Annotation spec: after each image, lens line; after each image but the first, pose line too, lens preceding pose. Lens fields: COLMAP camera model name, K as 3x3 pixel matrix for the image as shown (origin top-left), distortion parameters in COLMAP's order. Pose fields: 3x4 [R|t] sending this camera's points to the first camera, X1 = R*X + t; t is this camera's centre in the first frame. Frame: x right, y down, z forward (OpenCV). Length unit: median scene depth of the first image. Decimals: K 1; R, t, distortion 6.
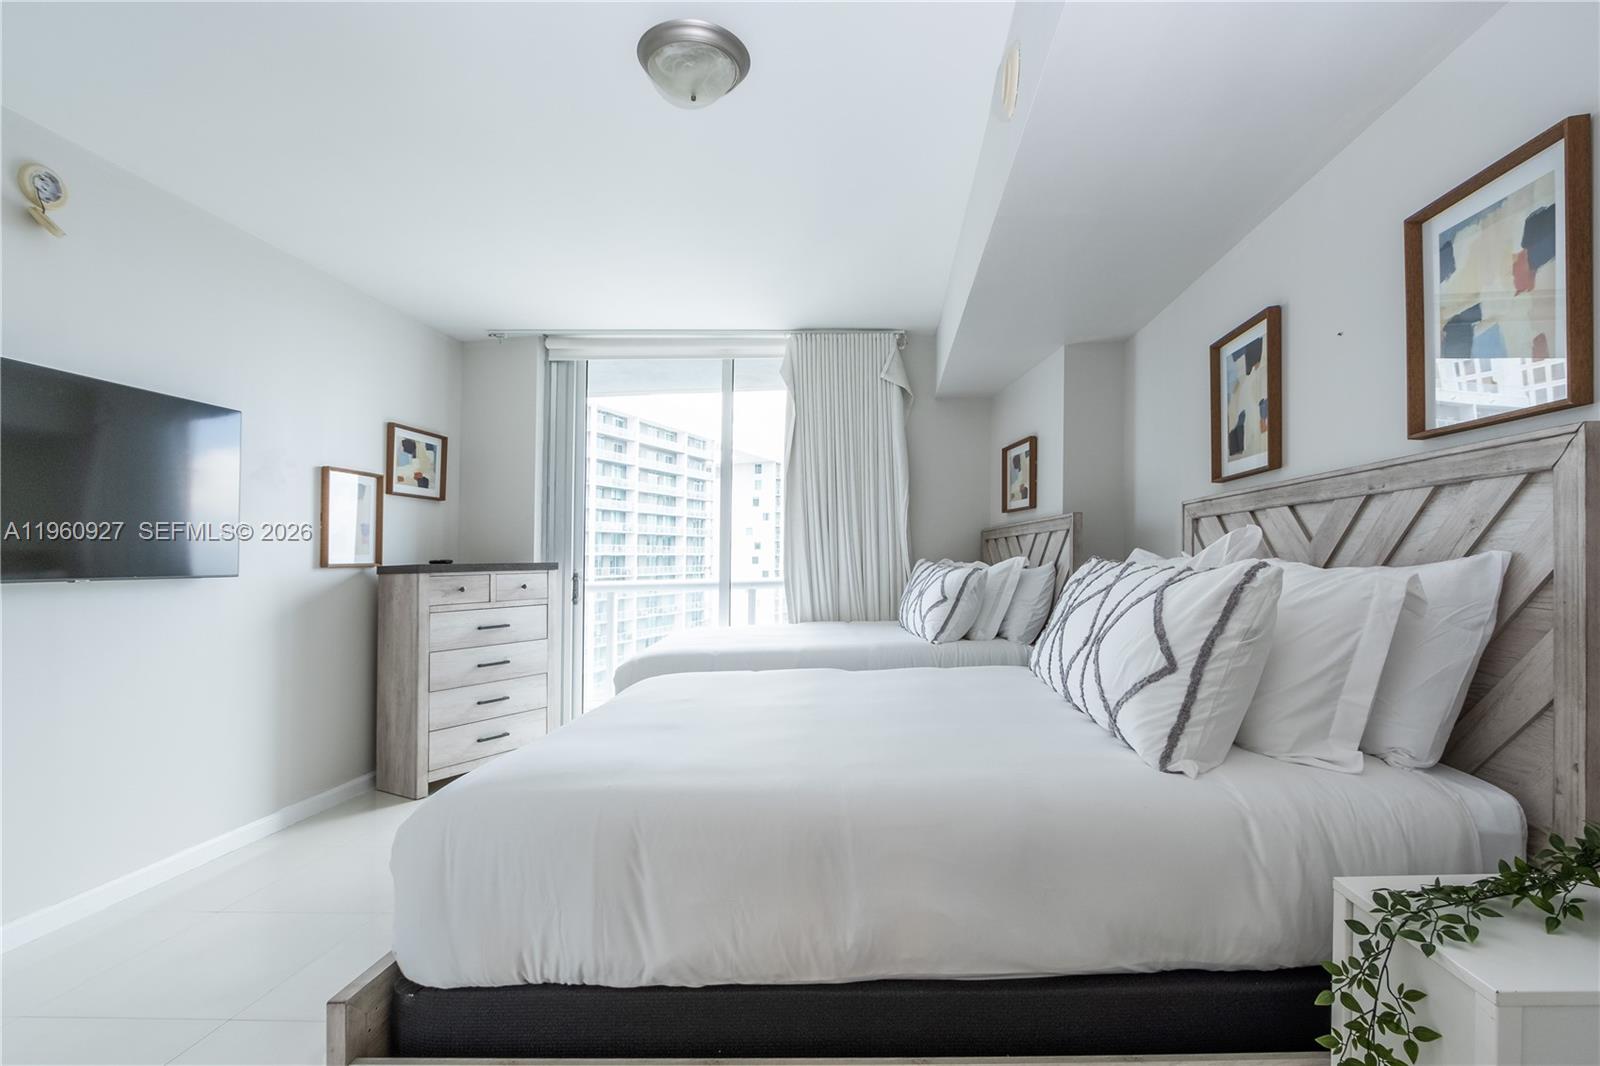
lens RADIAL K [[704.0, 0, 772.2], [0, 704.0, 557.8], [0, 0, 1]] dist [-0.015435, 0.002807]
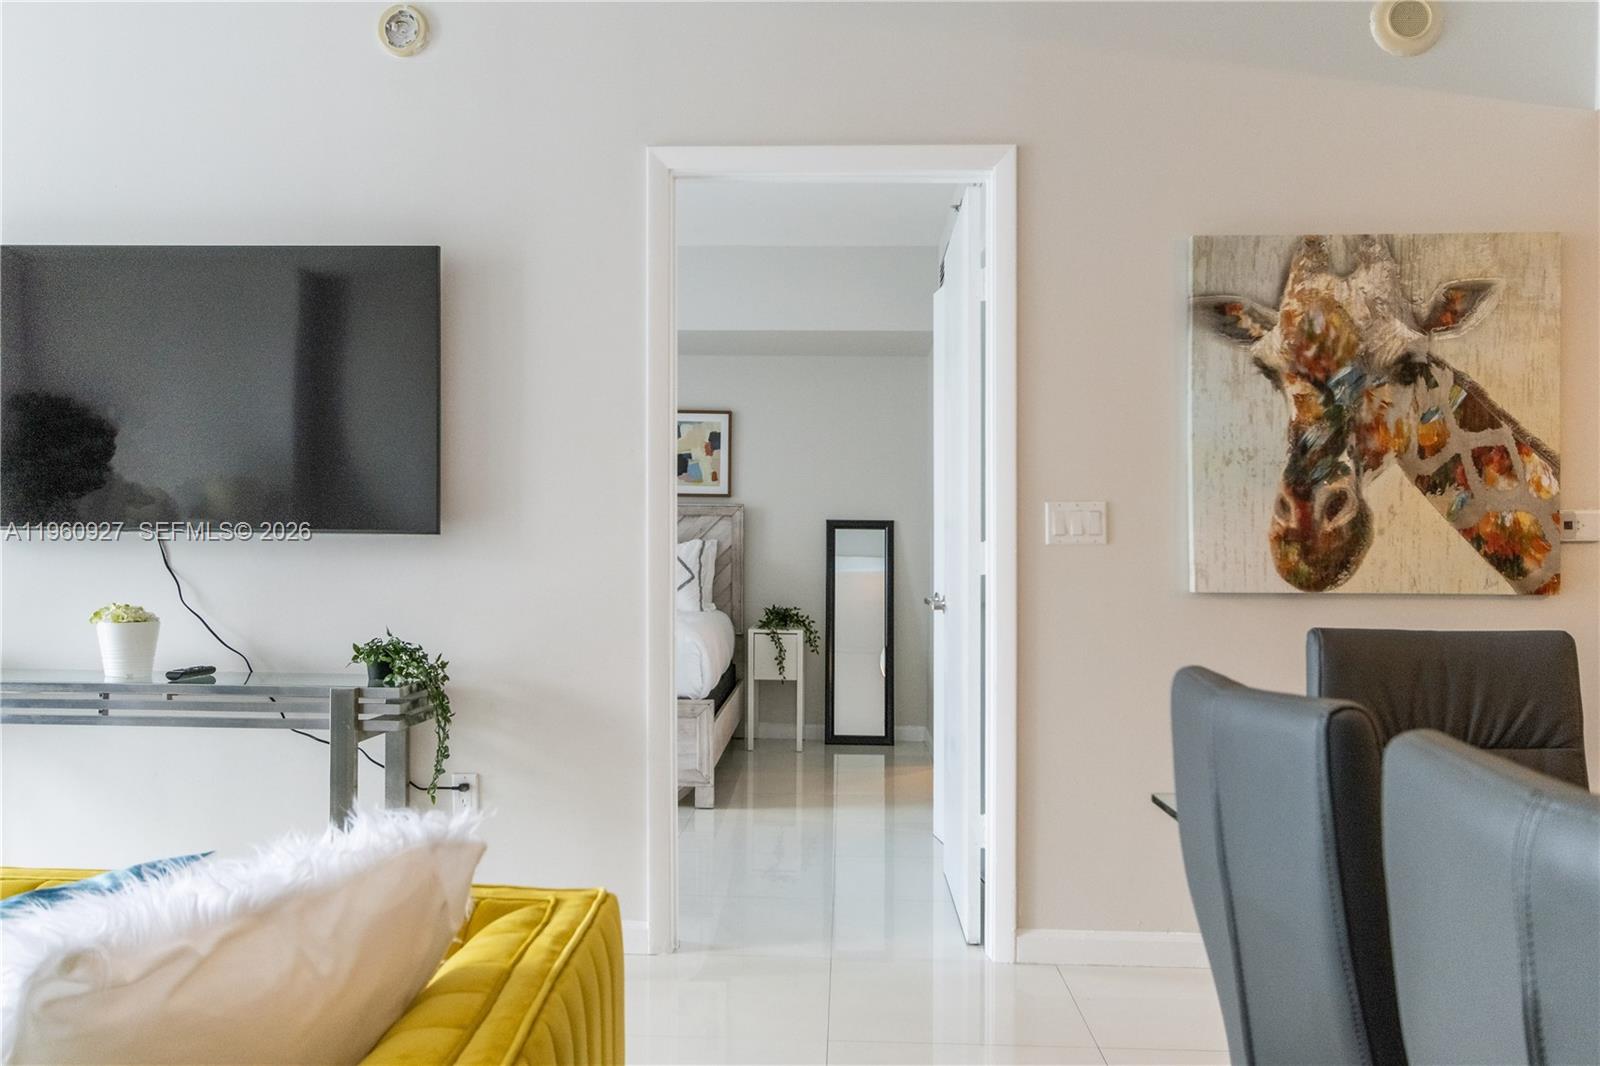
lens RADIAL K [[704.0, 0, 800.9], [0, 704.0, 543.3], [0, 0, 1]] dist [-0.015435, 0.002807]
pose [[0.022798, 0.029201, 0.999314, -0.717747], [-0.019012, 0.999405, -0.028770, 0.030839], [-0.999559, -0.018343, 0.023340, 0.181876]]
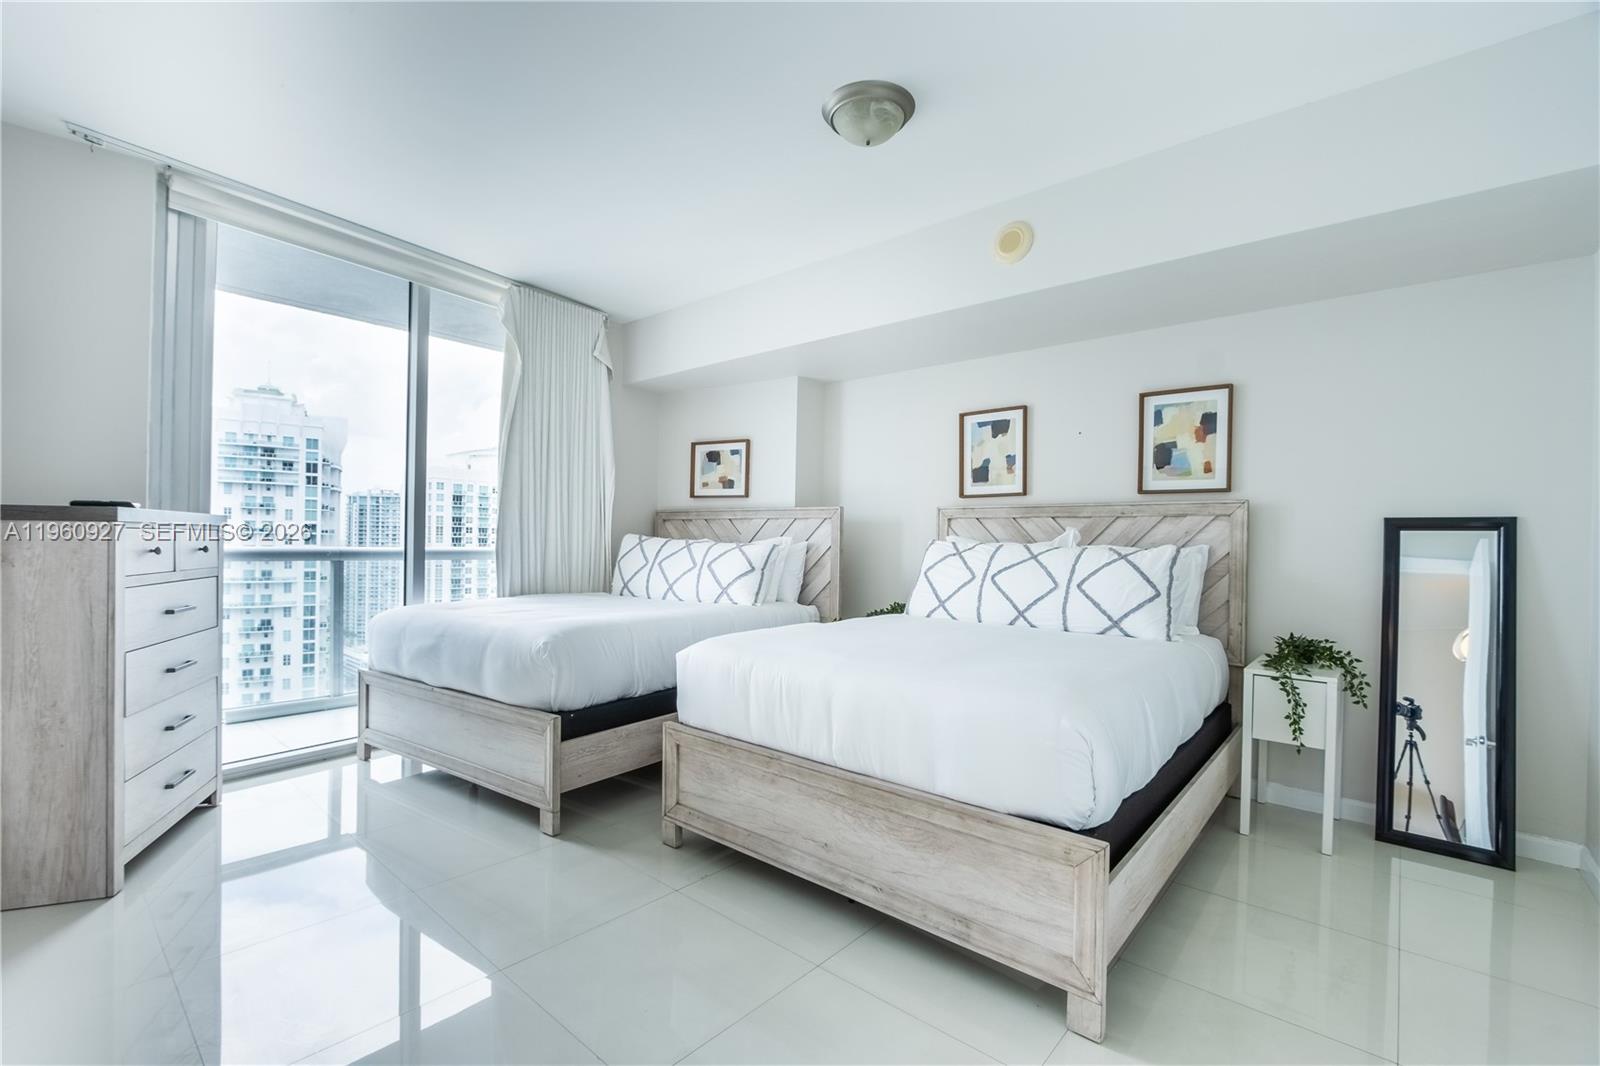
lens RADIAL K [[704.0, 0, 794.4], [0, 704.0, 549.5], [0, 0, 1]] dist [-0.015435, 0.002807]
pose [[0.635193, 0.029397, 0.771794, -0.643793], [-0.040613, 0.999164, -0.004633, 0.027386], [-0.771285, -0.028402, 0.635856, 0.180313]]
